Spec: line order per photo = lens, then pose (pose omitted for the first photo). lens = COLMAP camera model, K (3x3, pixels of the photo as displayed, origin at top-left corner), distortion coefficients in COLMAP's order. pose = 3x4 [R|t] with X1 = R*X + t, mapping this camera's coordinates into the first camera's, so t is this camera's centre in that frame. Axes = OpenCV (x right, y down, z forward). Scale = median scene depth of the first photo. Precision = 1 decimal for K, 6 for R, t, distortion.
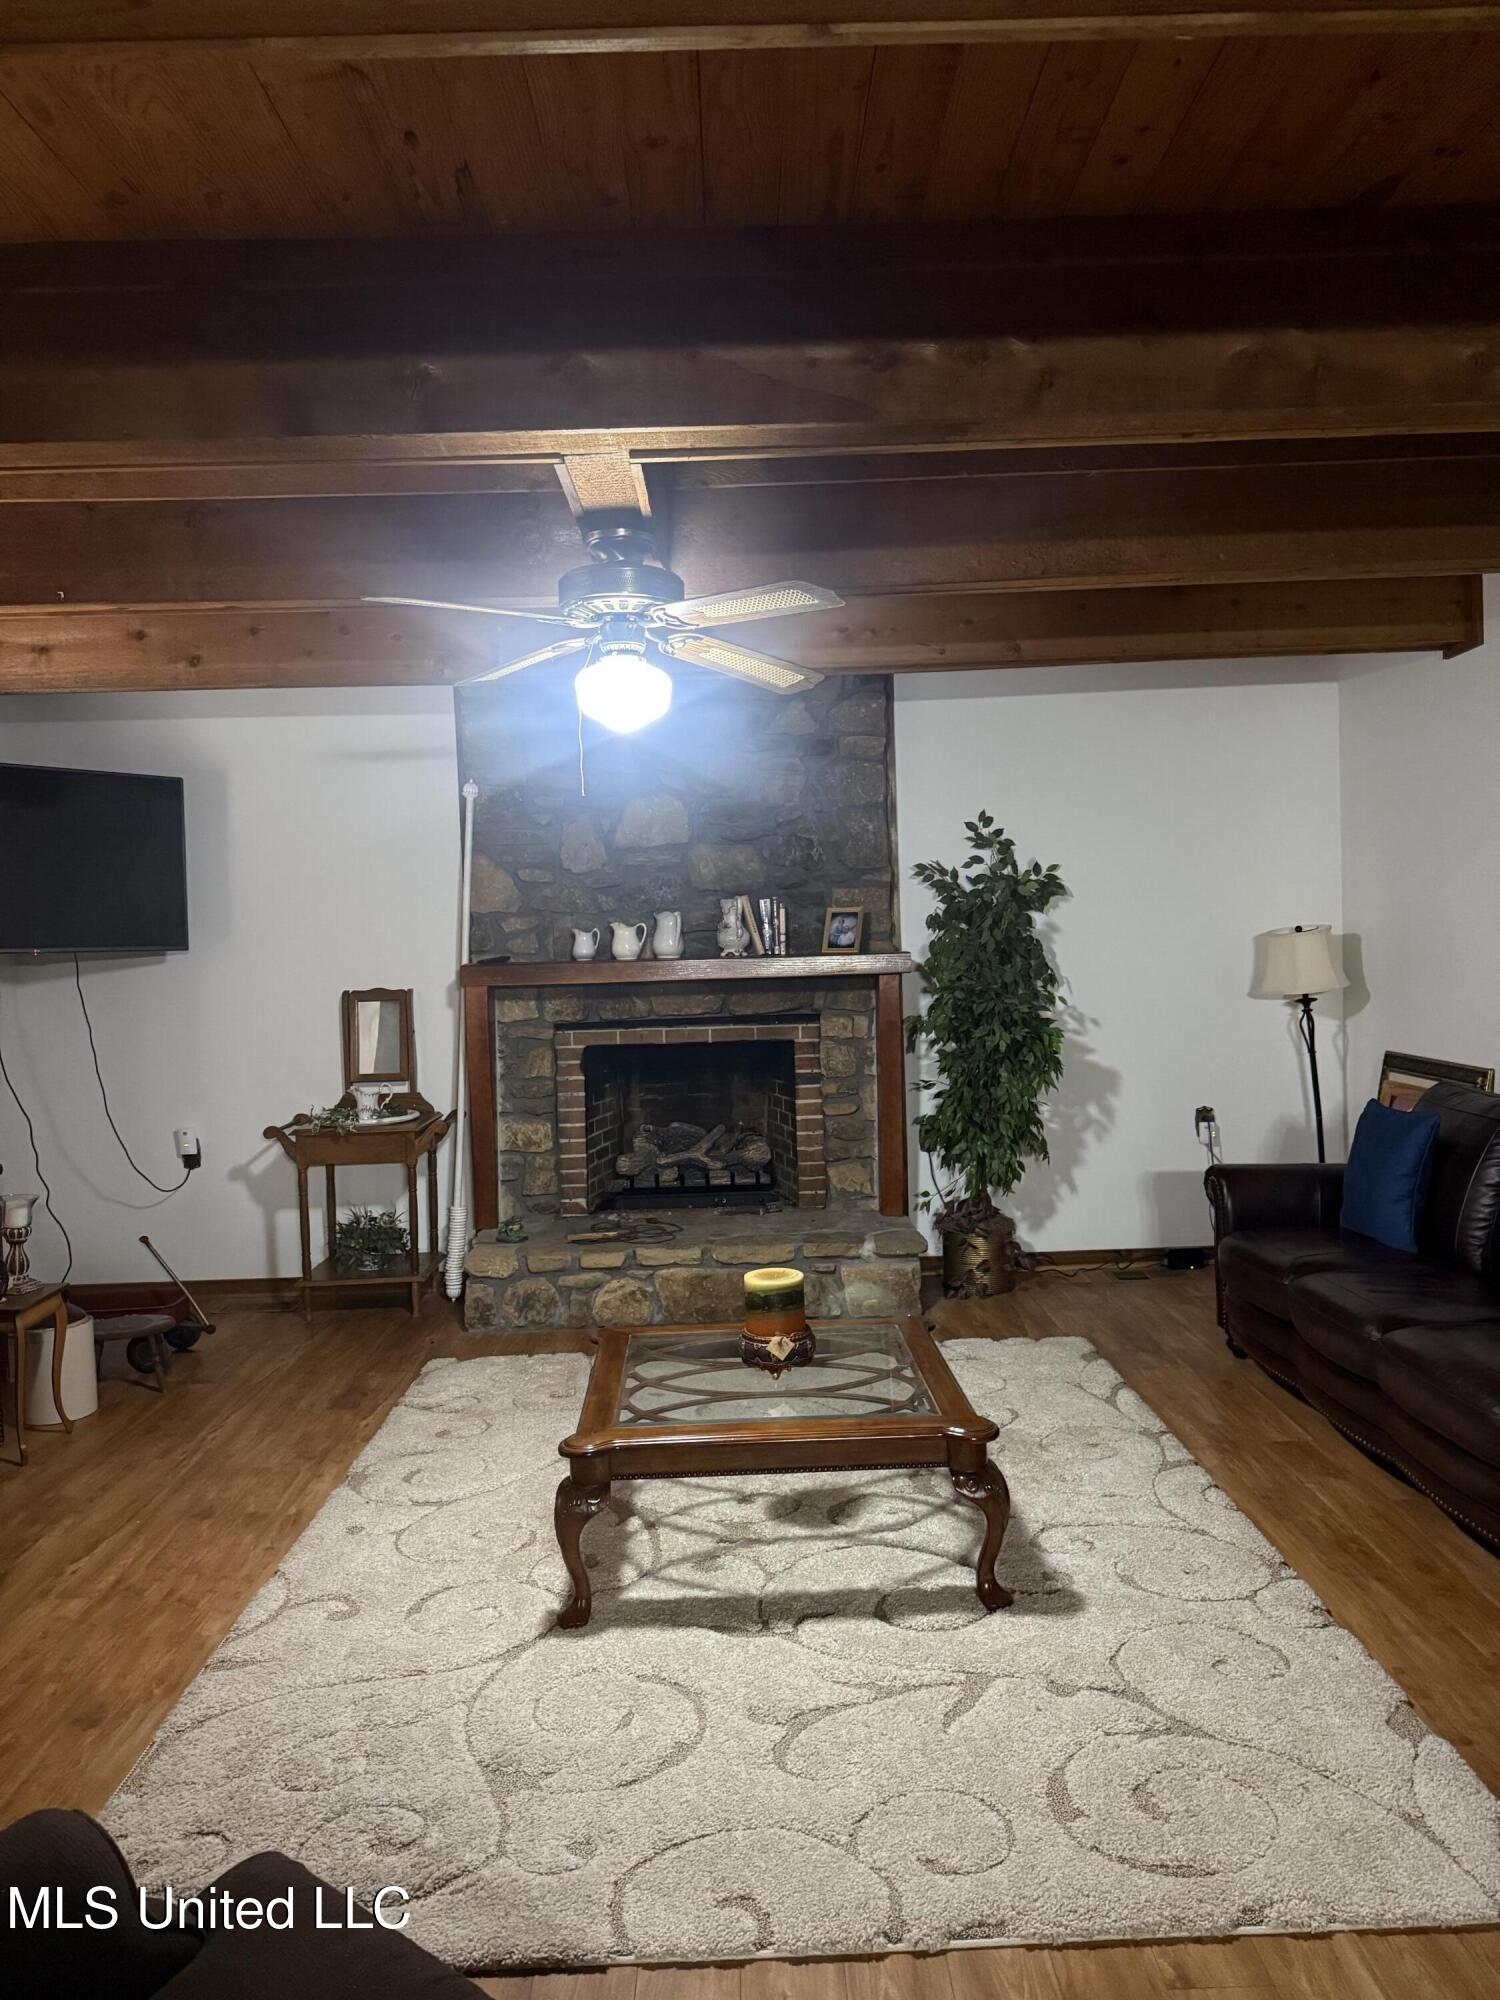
lens RADIAL K [[1404.6, 0, 732.0], [0, 1404.6, 1004.9], [0, 0, 1]] dist [0.151840, -0.218439]
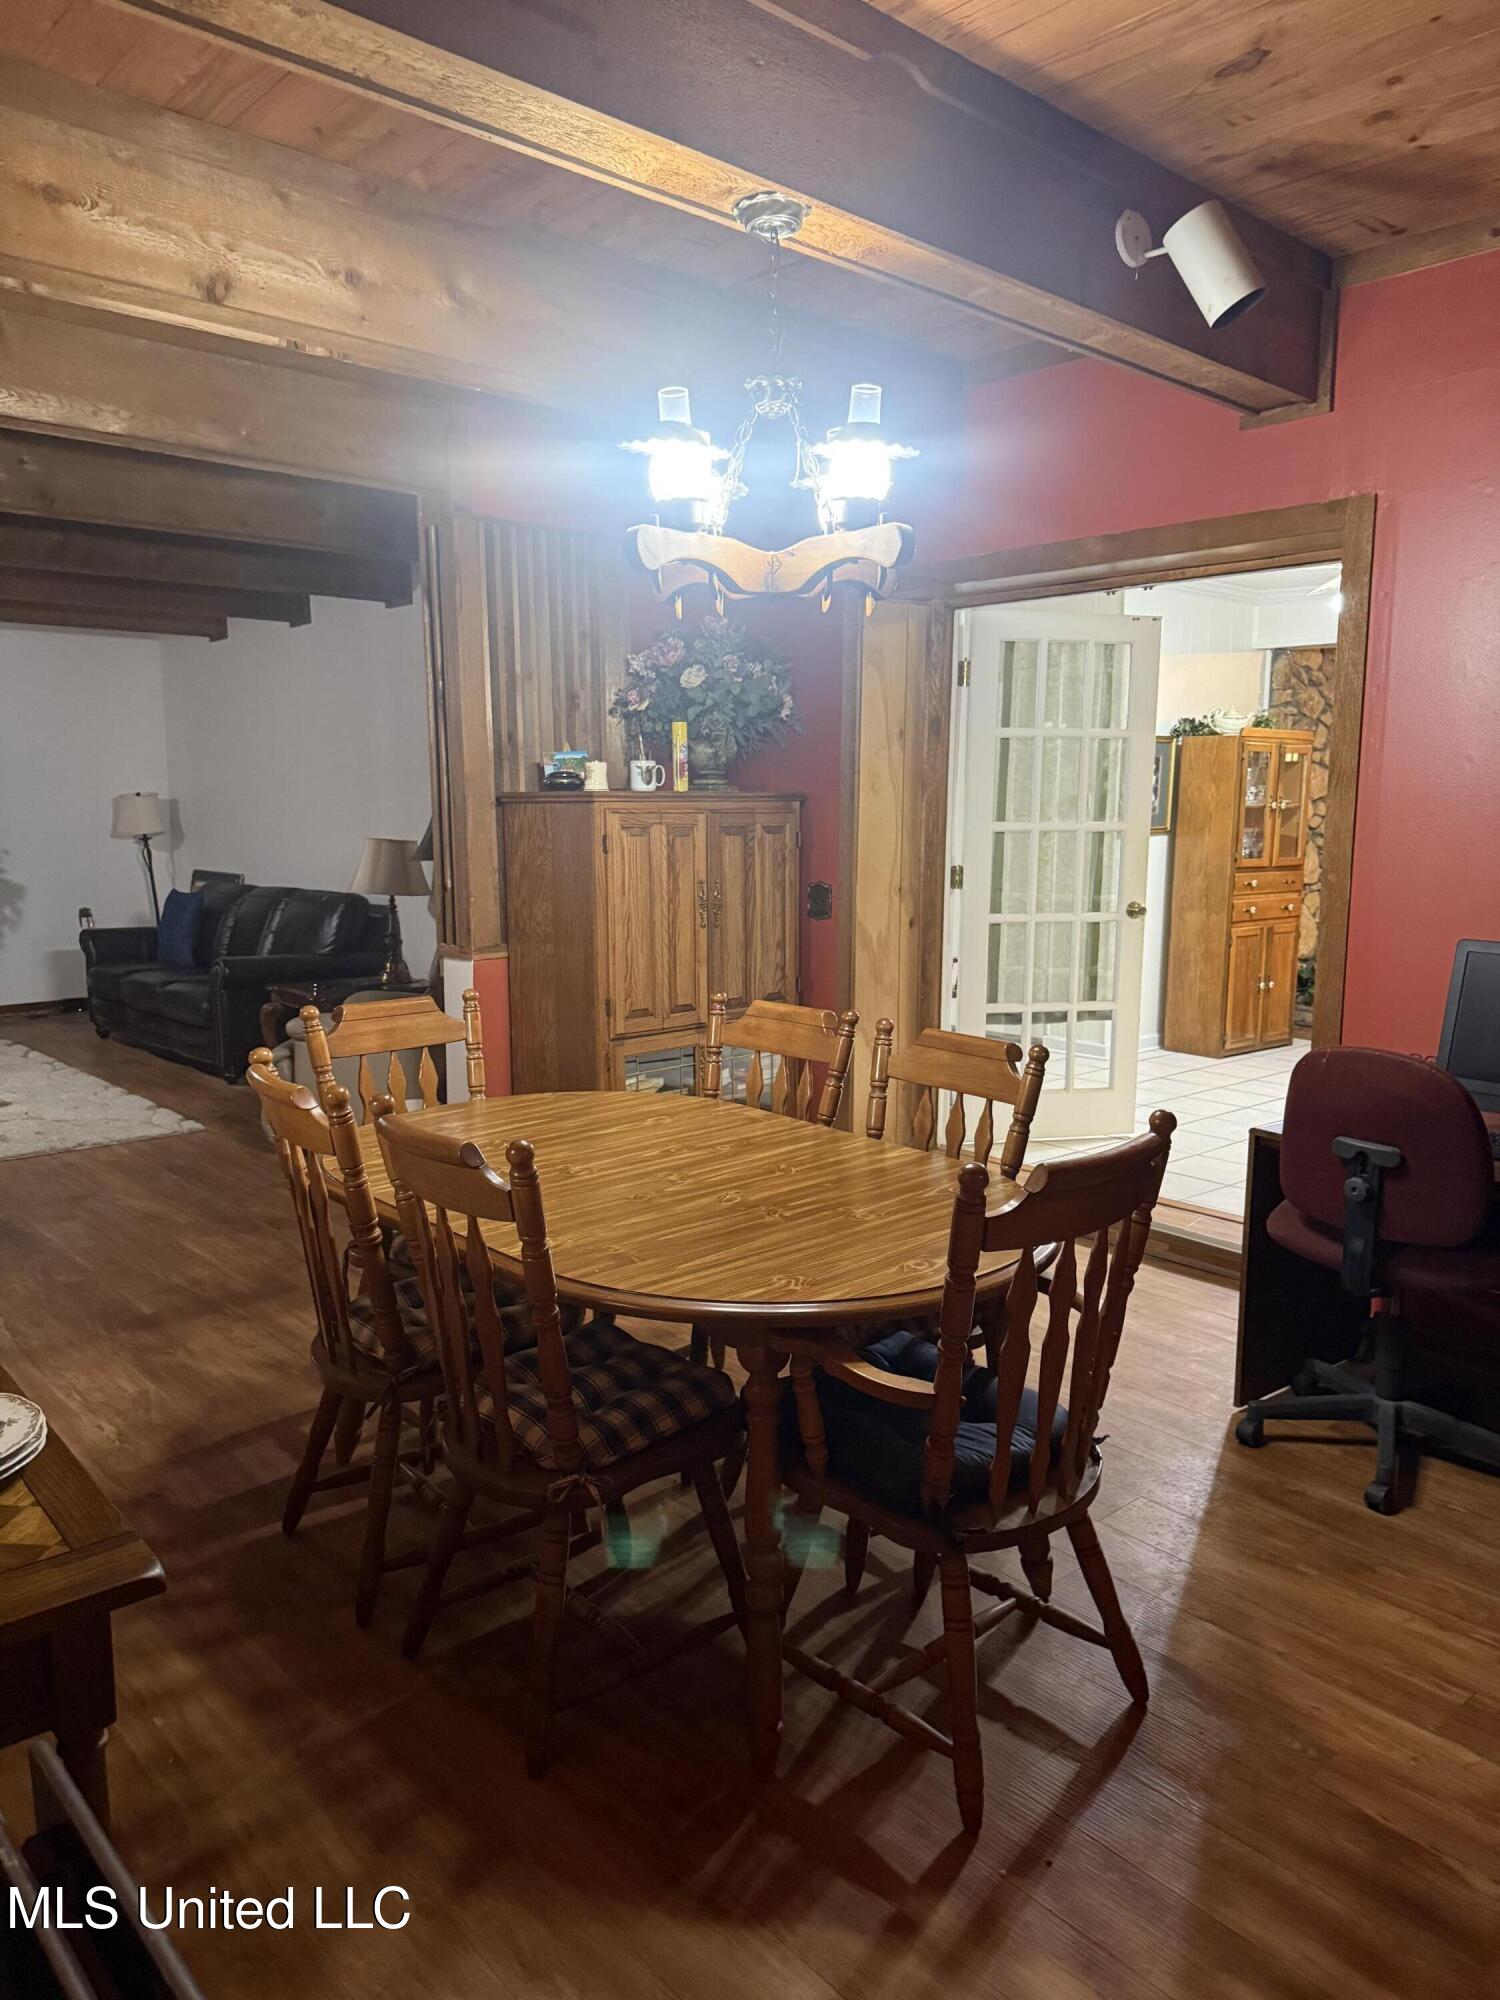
lens RADIAL K [[1404.6, 0, 732.0], [0, 1404.6, 1004.9], [0, 0, 1]] dist [0.151840, -0.218439]
pose [[0.752670, -0.055483, 0.656056, -0.178986], [0.003090, 0.996730, 0.080749, 0.055320], [-0.658391, -0.058750, 0.750380, -0.676784]]
